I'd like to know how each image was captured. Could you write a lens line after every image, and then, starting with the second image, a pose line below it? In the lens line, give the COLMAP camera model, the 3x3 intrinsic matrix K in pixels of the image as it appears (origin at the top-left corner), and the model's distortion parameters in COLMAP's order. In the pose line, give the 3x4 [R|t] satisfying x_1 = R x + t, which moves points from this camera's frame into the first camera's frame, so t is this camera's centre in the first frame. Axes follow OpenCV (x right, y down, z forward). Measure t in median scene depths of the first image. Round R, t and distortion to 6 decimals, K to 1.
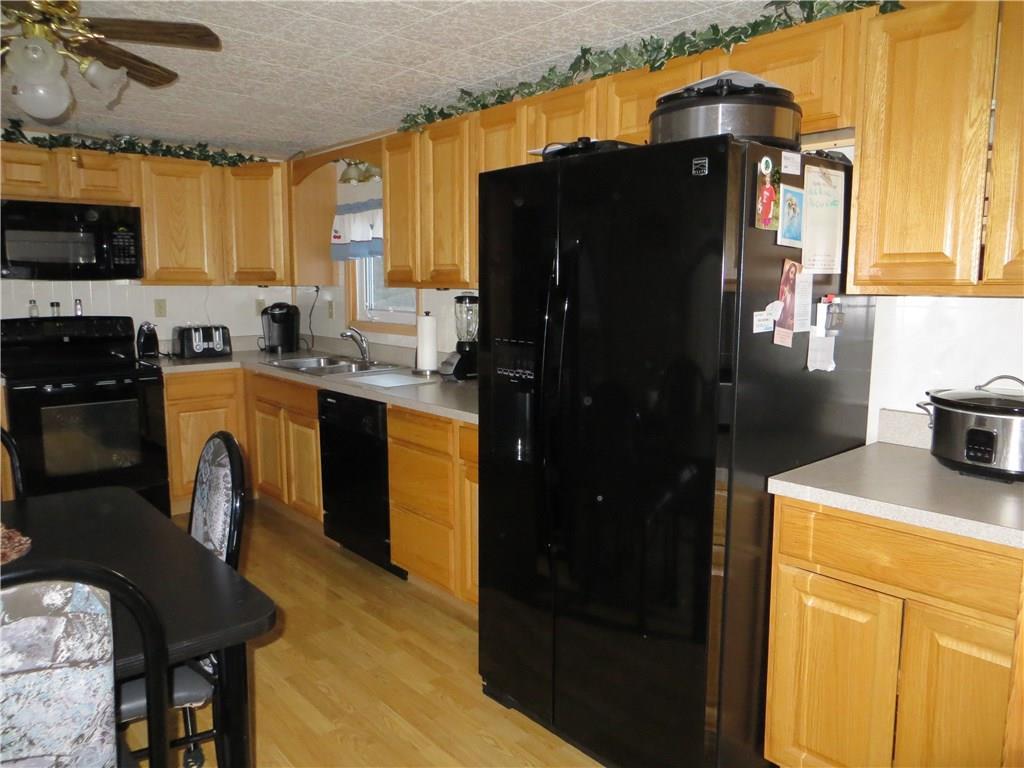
lens RADIAL K [[781.0, 0, 507.9], [0, 781.0, 377.2], [0, 0, 1]] dist [0.005018, 0.011645]
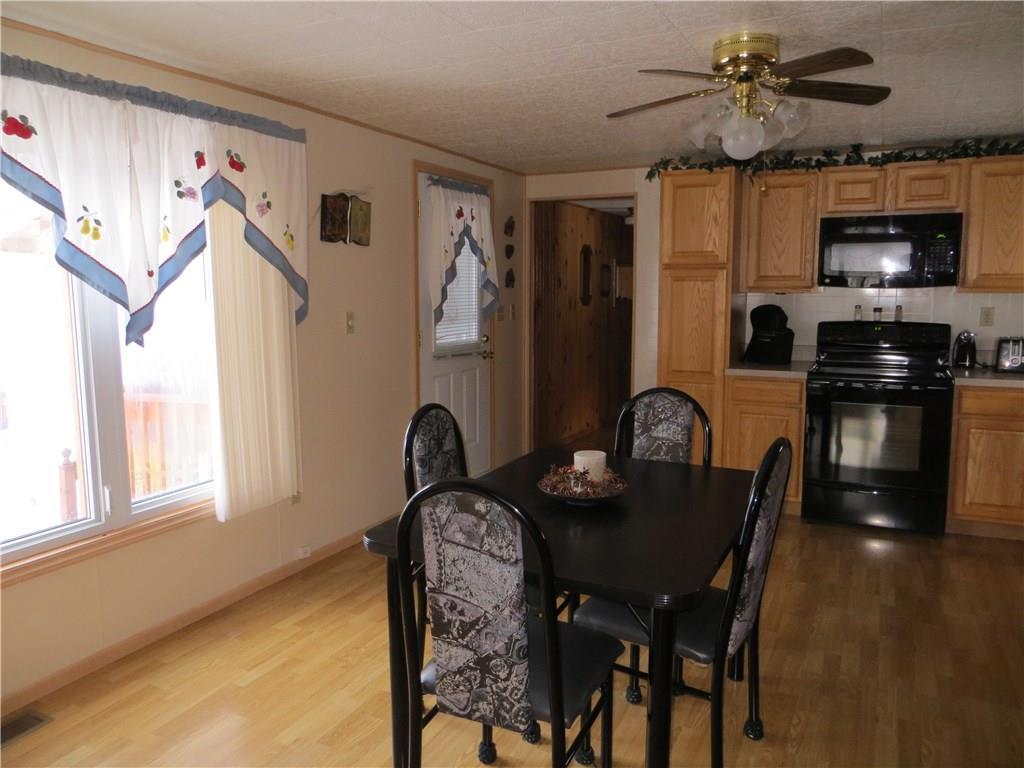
lens RADIAL K [[781.0, 0, 512.4], [0, 781.0, 380.6], [0, 0, 1]] dist [0.005018, 0.011645]
pose [[0.418773, 0.115004, -0.900779, 0.209204], [-0.111290, 0.990970, 0.074779, -0.022393], [0.901246, 0.068933, 0.427790, 0.100302]]
